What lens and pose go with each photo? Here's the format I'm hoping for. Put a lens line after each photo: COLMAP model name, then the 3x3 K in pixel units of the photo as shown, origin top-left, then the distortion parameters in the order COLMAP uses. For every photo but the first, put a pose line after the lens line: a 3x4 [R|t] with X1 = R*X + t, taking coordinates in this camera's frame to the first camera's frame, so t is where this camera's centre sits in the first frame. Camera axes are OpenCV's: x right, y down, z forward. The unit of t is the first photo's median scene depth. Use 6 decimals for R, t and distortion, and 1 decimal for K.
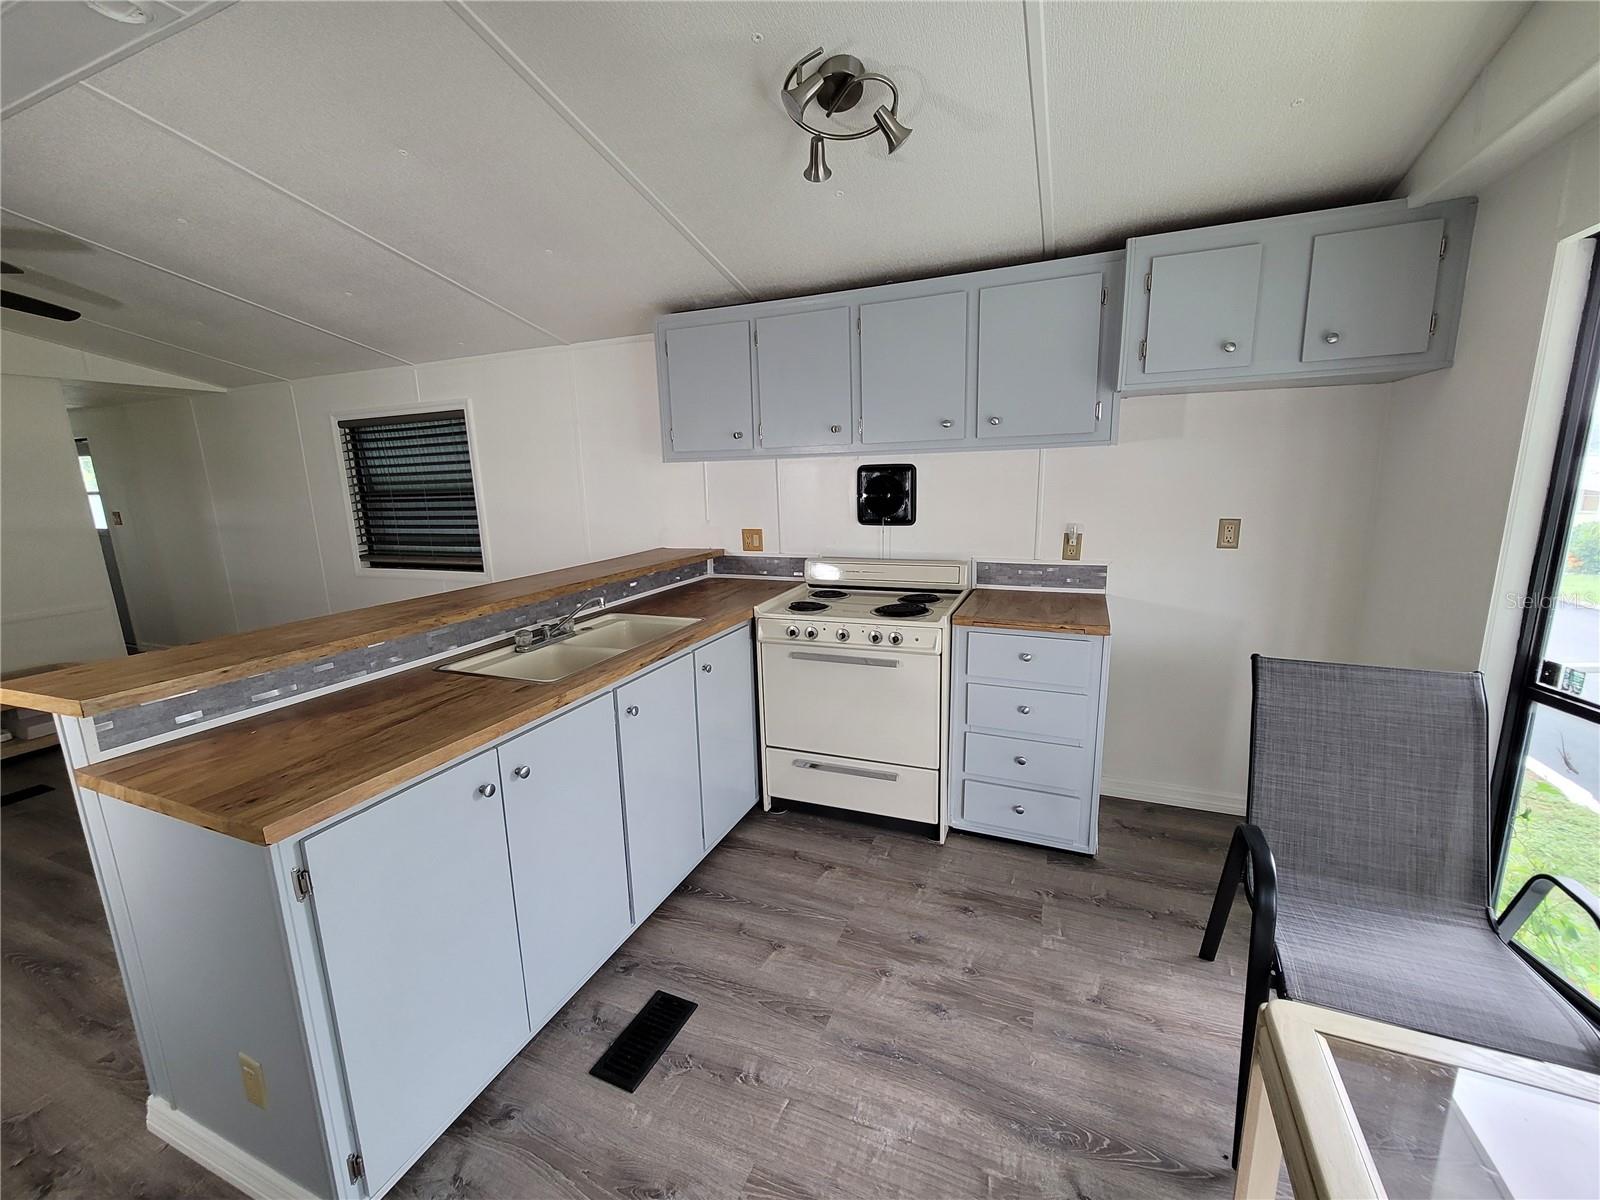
lens RADIAL K [[655.3, 0, 796.1], [0, 655.3, 603.3], [0, 0, 1]] dist [-0.001315, -0.000441]
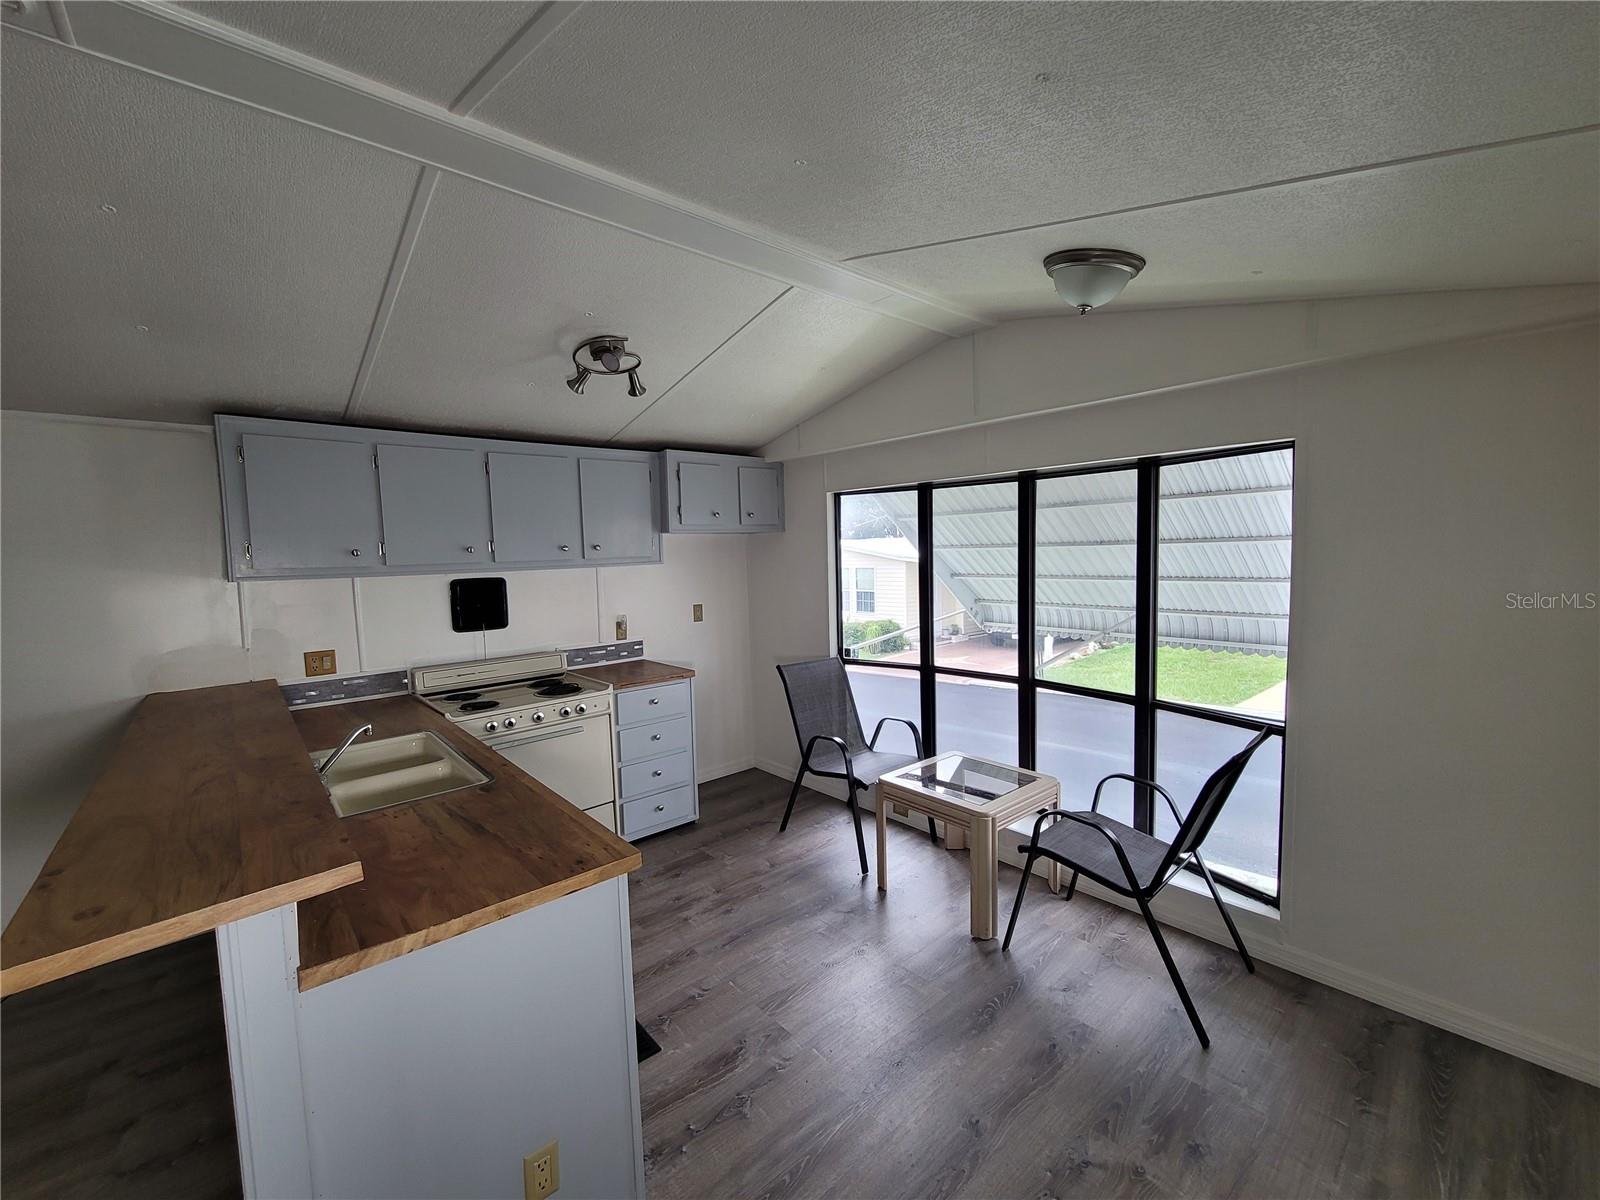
lens RADIAL K [[655.3, 0, 796.1], [0, 655.3, 603.3], [0, 0, 1]] dist [-0.001315, -0.000441]
pose [[0.437260, -0.057818, 0.897475, -0.878771], [0.195638, 0.980148, -0.032173, -0.028329], [-0.877798, 0.189649, 0.439891, 0.004902]]
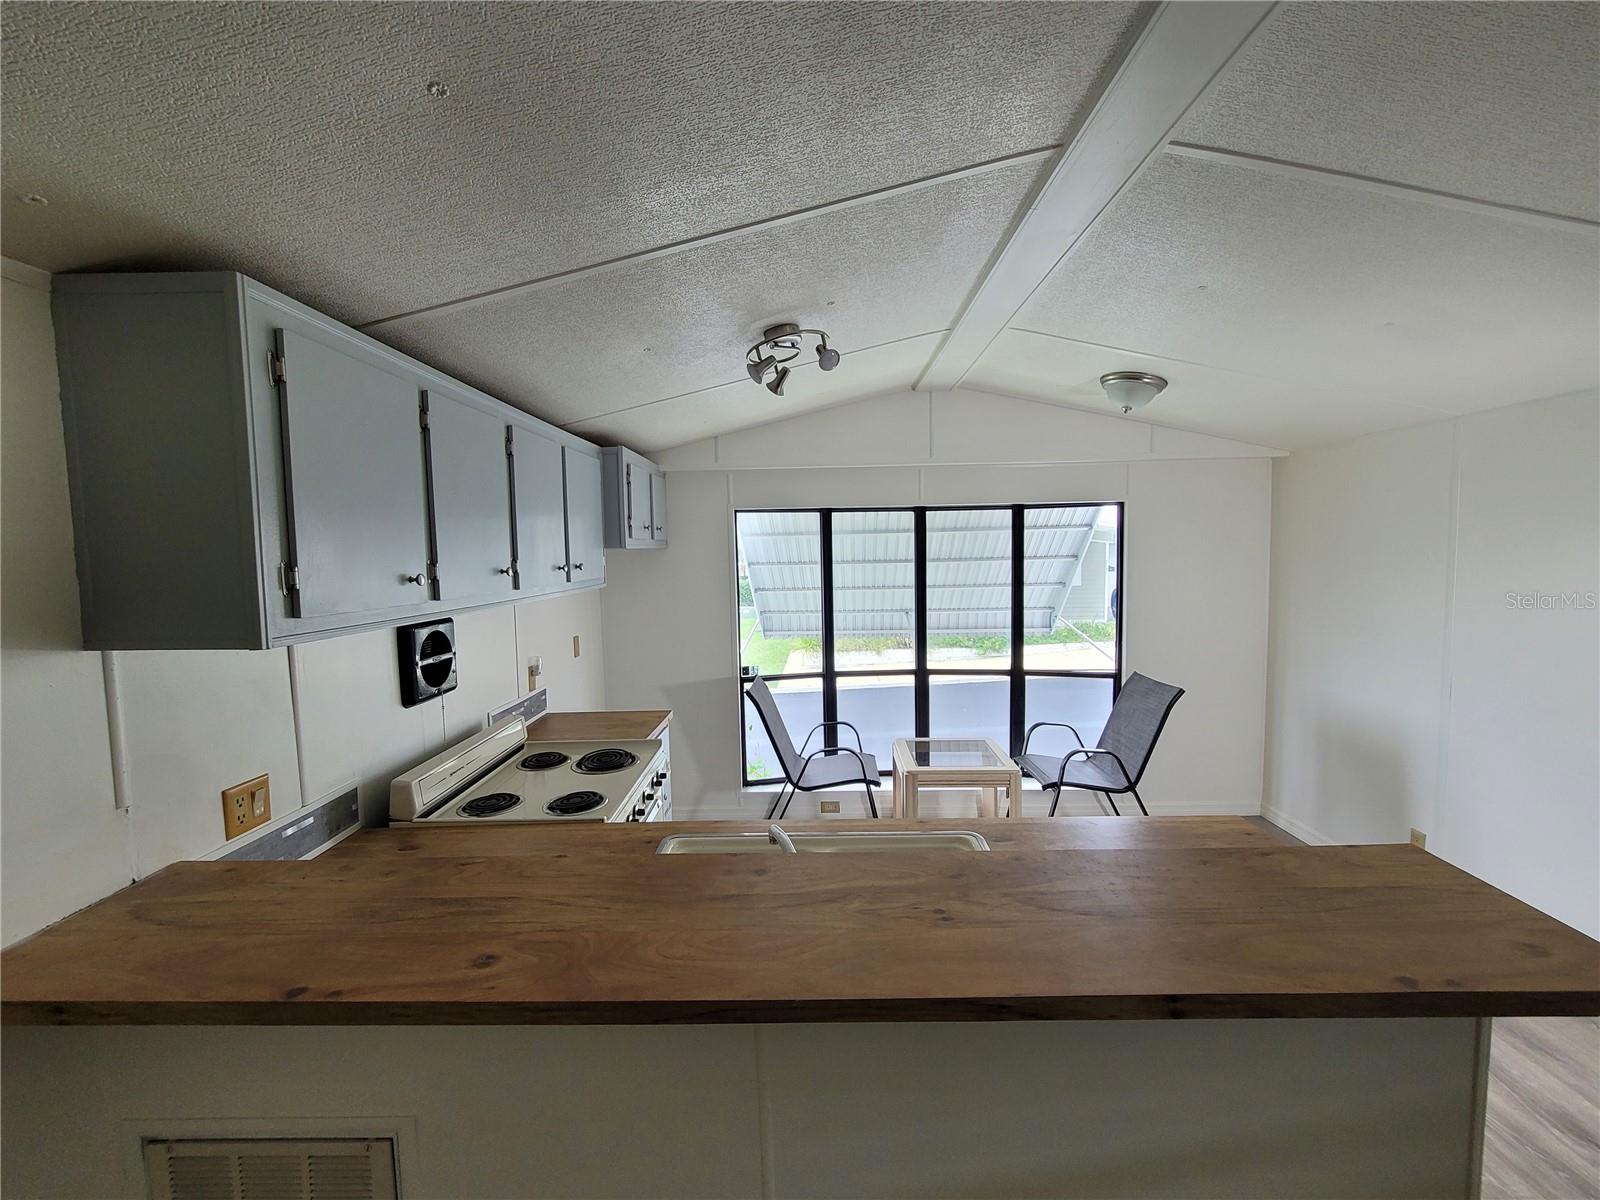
lens RADIAL K [[655.3, 0, 796.1], [0, 655.3, 603.3], [0, 0, 1]] dist [-0.001315, -0.000441]
pose [[-0.367154, -0.036651, 0.929438, -0.911419], [0.221759, 0.966961, 0.125732, -0.302475], [-0.903338, 0.252275, -0.346897, 1.166622]]
